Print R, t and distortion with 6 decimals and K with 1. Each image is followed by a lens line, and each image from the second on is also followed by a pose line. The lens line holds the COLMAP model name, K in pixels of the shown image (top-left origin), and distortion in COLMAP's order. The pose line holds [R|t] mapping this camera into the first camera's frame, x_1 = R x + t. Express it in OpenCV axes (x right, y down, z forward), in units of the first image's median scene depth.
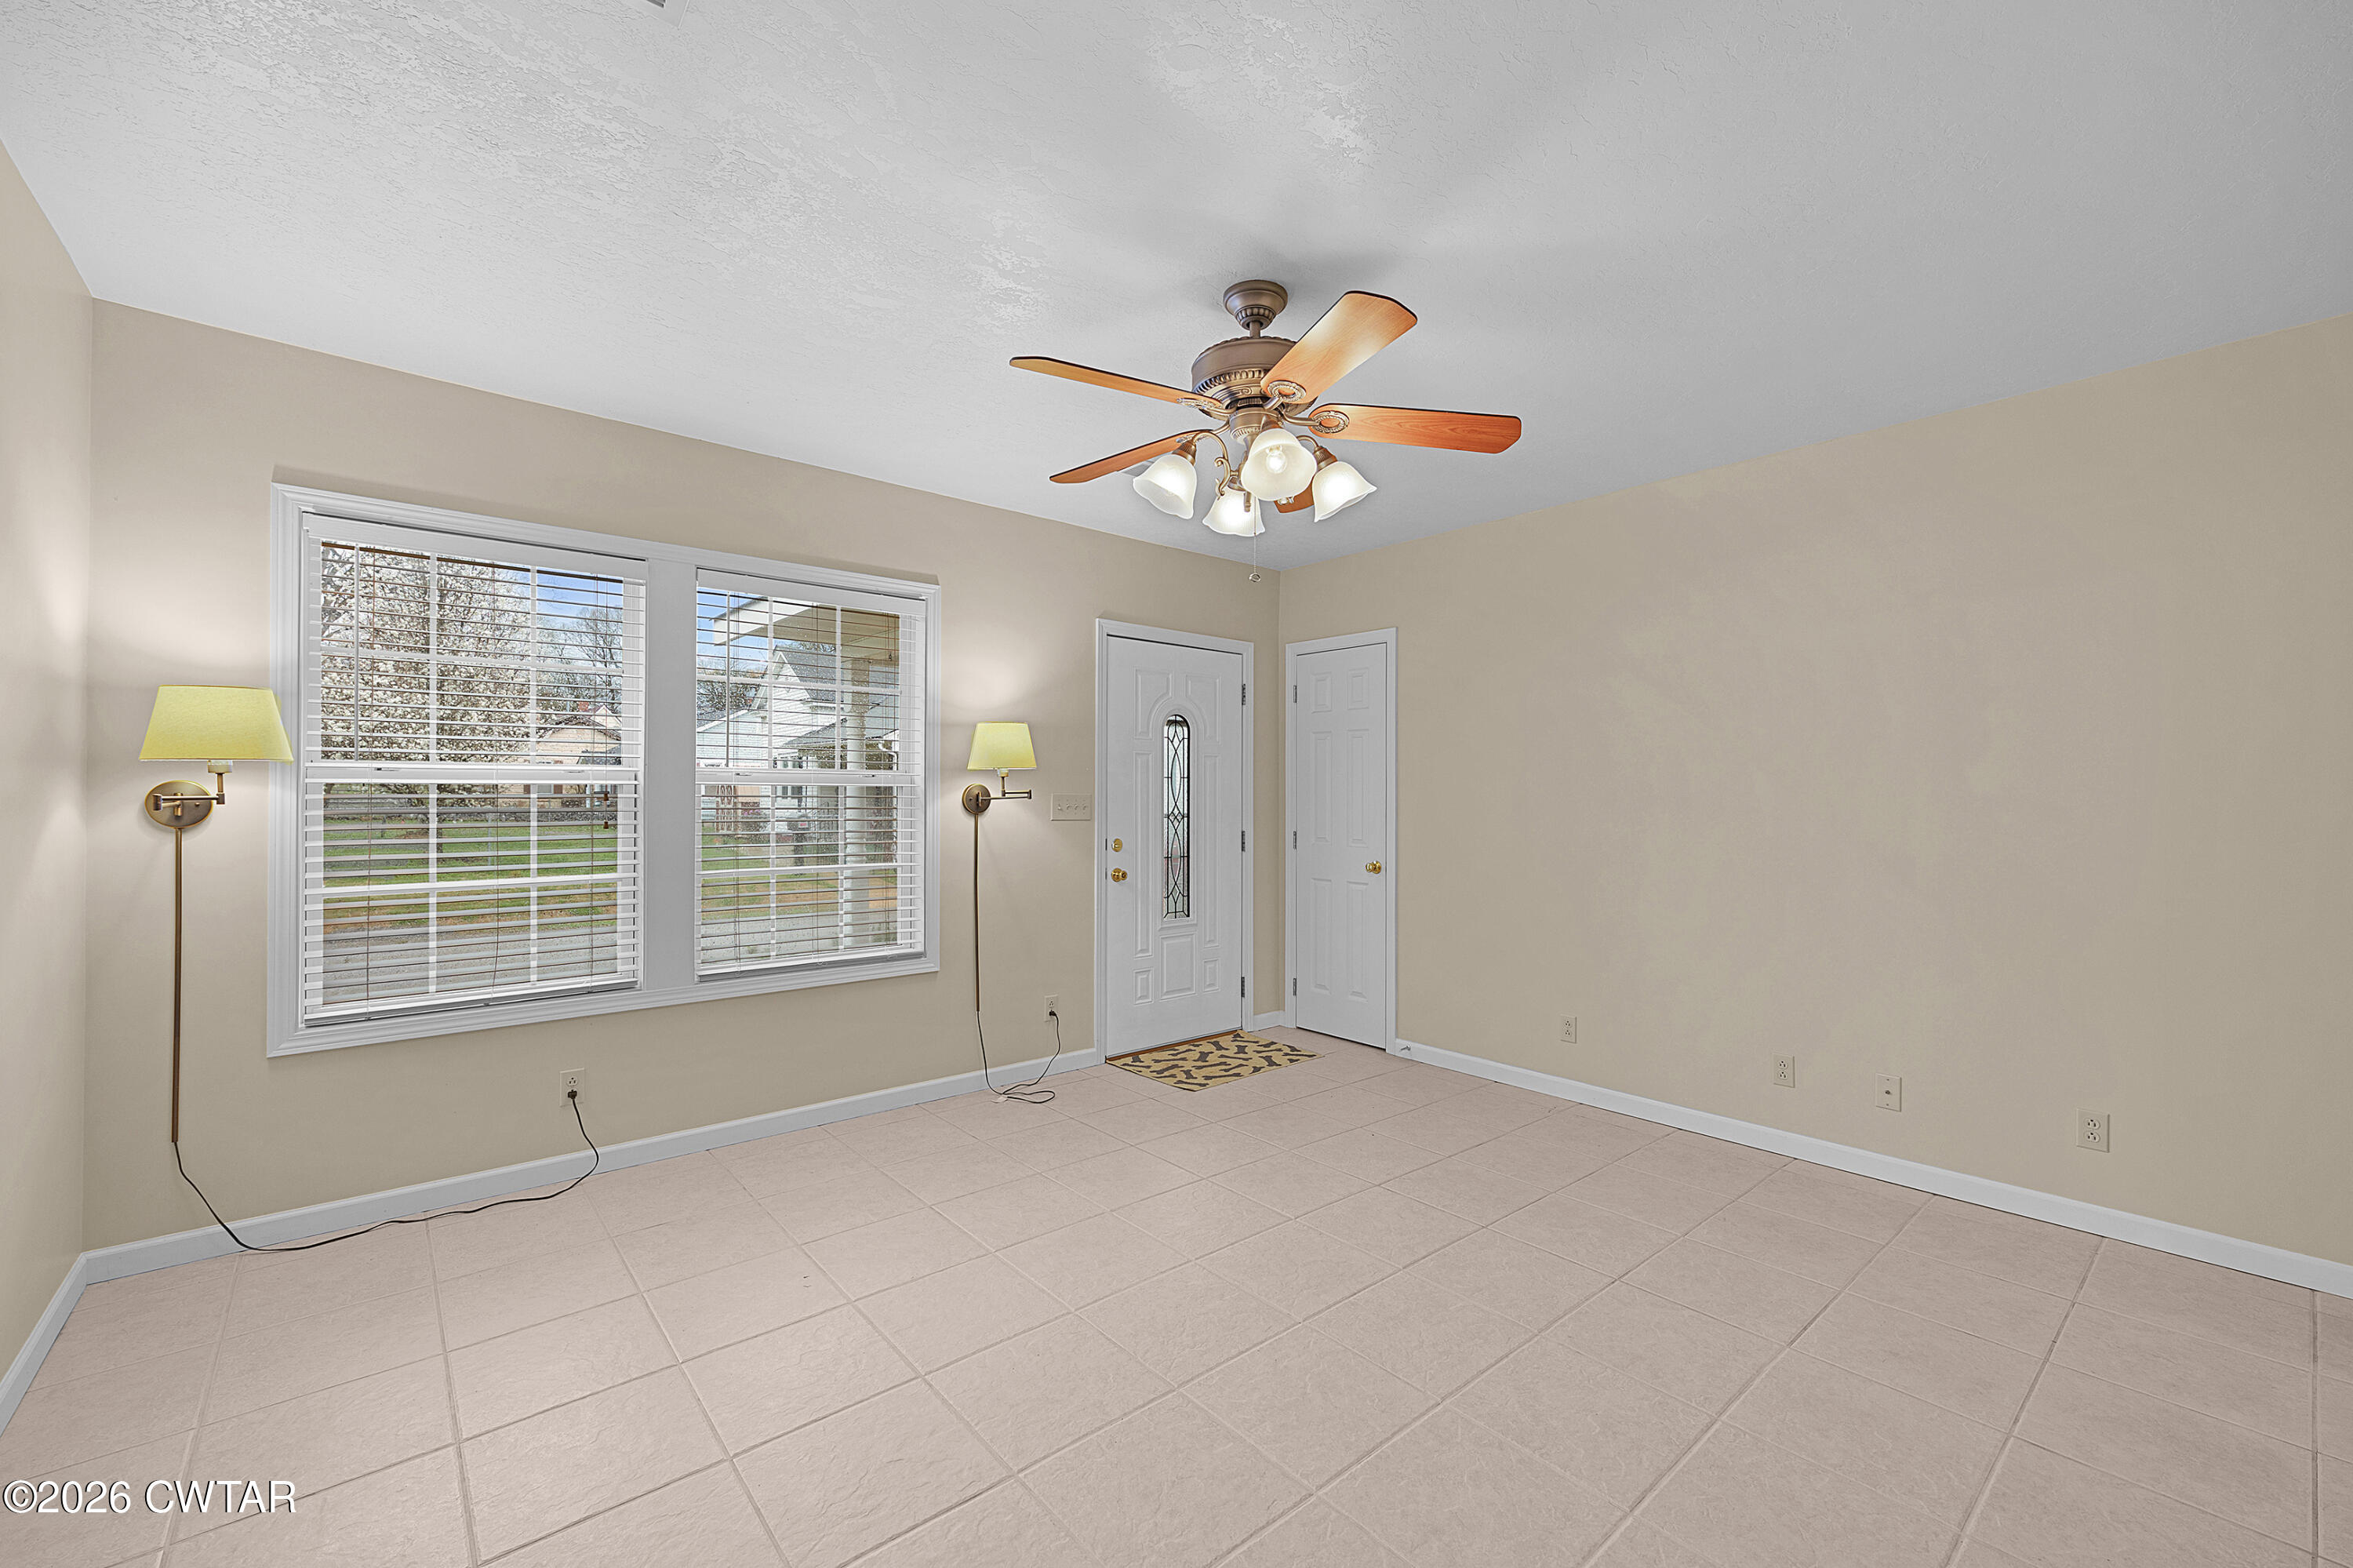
lens RADIAL K [[961.9, 0, 1168.9], [0, 961.9, 793.3], [0, 0, 1]] dist [-0.000546, 0.001722]
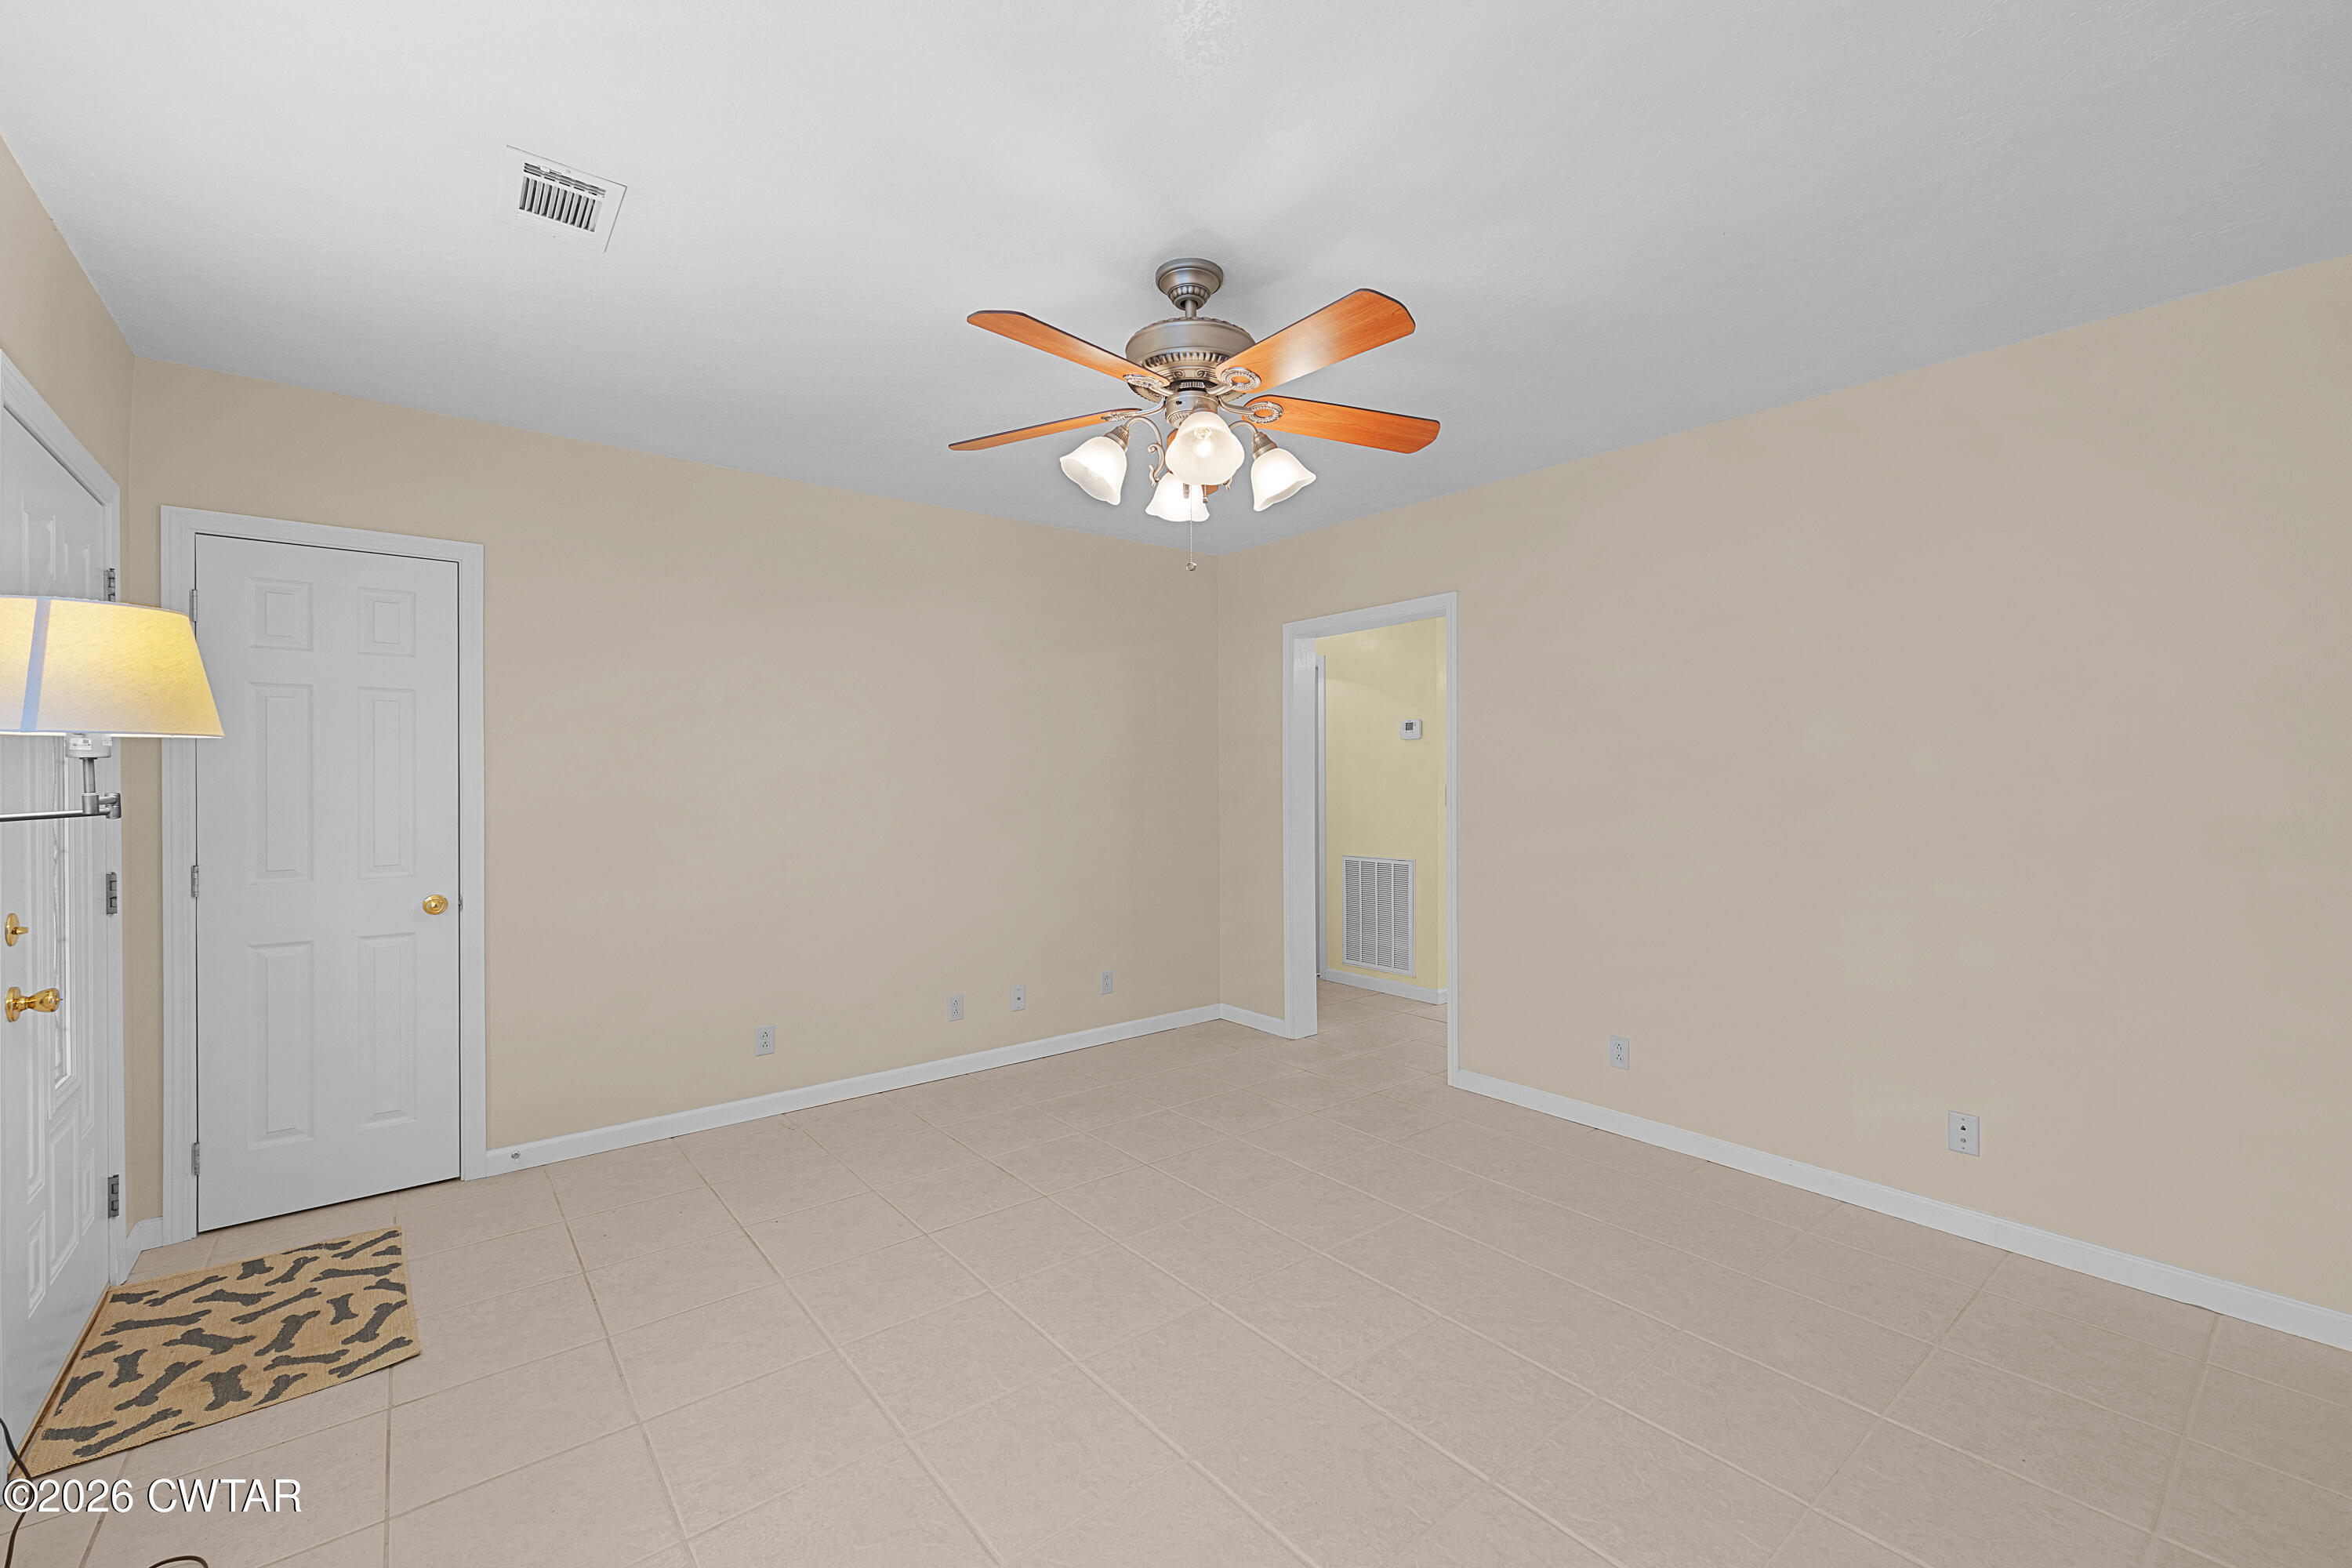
lens RADIAL K [[961.4, 0, 1190.5], [0, 961.4, 787.7], [0, 0, 1]] dist [-0.000546, 0.001722]
pose [[0.009457, -0.007824, 0.999925, -0.447119], [0.006424, 0.999949, 0.007763, -0.004410], [-0.999935, 0.006350, 0.009506, 0.507941]]
